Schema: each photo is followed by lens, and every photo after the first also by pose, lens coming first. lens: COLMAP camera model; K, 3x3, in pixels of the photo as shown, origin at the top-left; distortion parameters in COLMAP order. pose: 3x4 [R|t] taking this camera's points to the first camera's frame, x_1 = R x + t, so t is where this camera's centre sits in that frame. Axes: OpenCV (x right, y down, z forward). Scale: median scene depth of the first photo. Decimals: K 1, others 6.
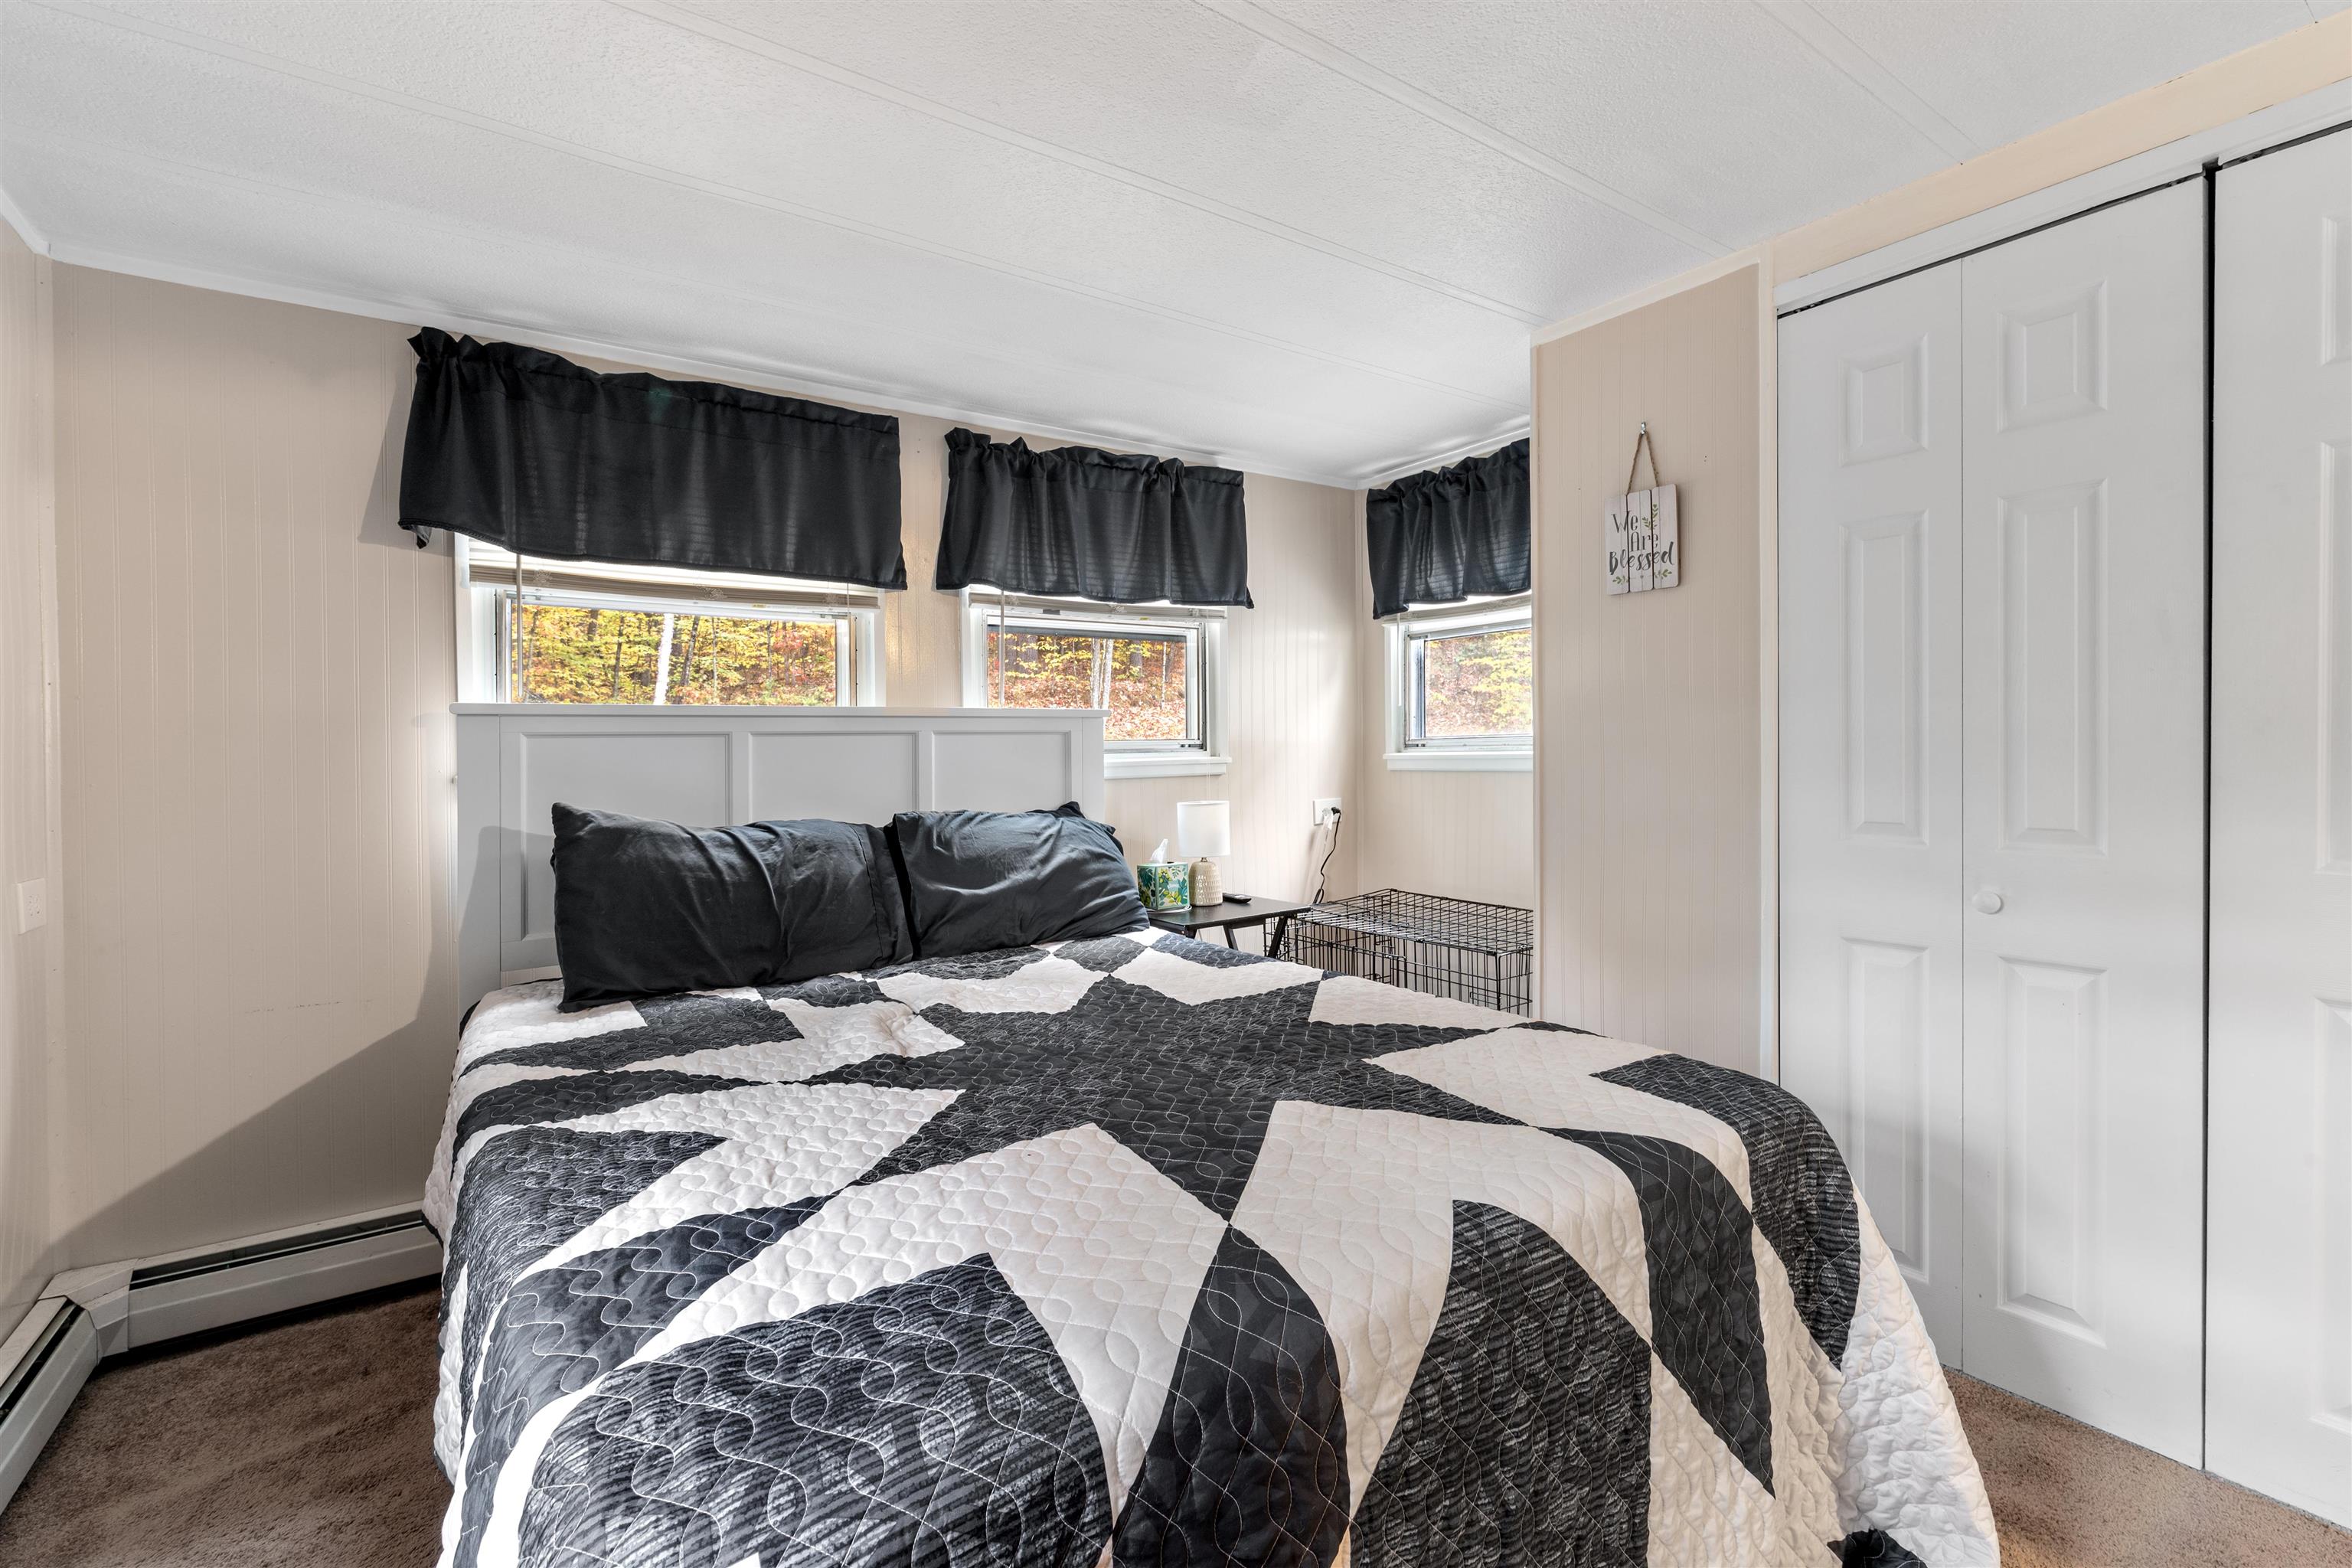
lens RADIAL K [[1015.8, 0, 1181.0], [0, 1015.8, 758.2], [0, 0, 1]] dist [-0.001178, -0.000616]
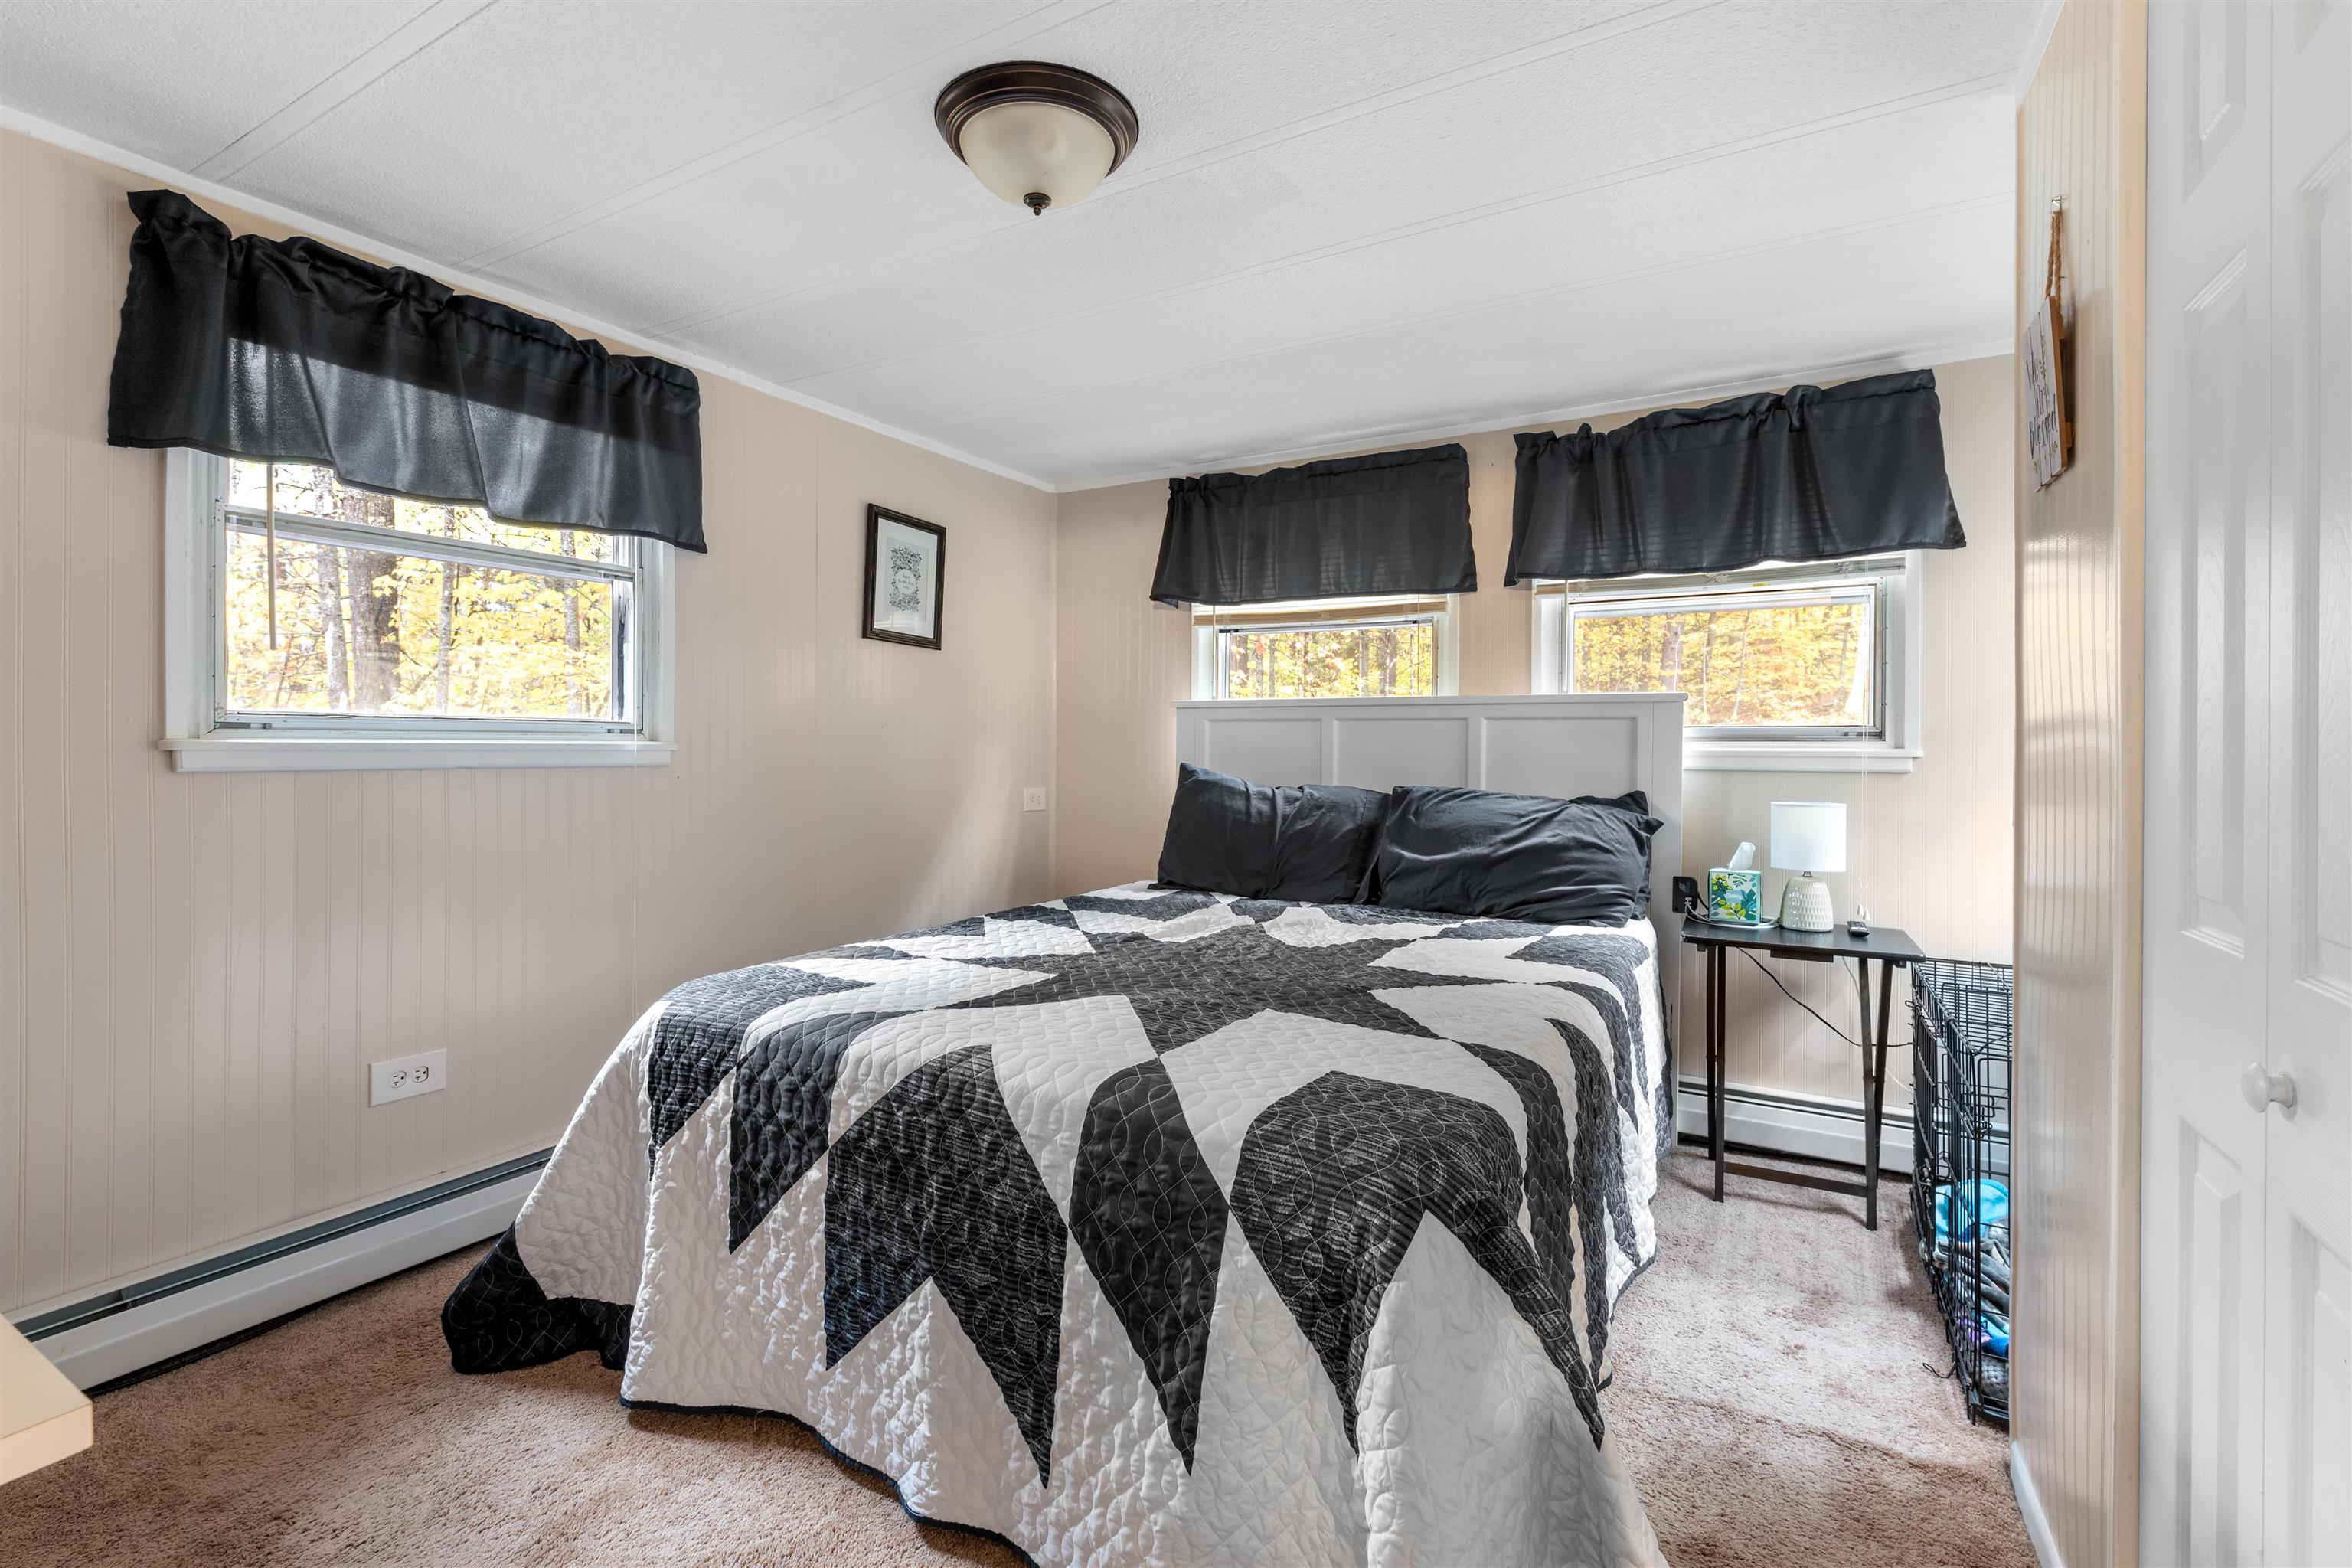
lens RADIAL K [[1015.8, 0, 1177.5], [0, 1015.8, 740.6], [0, 0, 1]] dist [-0.001178, -0.000616]
pose [[0.431145, 0.019951, -0.902062, 0.617782], [-0.019967, 0.999722, 0.012567, -0.007912], [0.902062, 0.012593, 0.431423, 0.223470]]
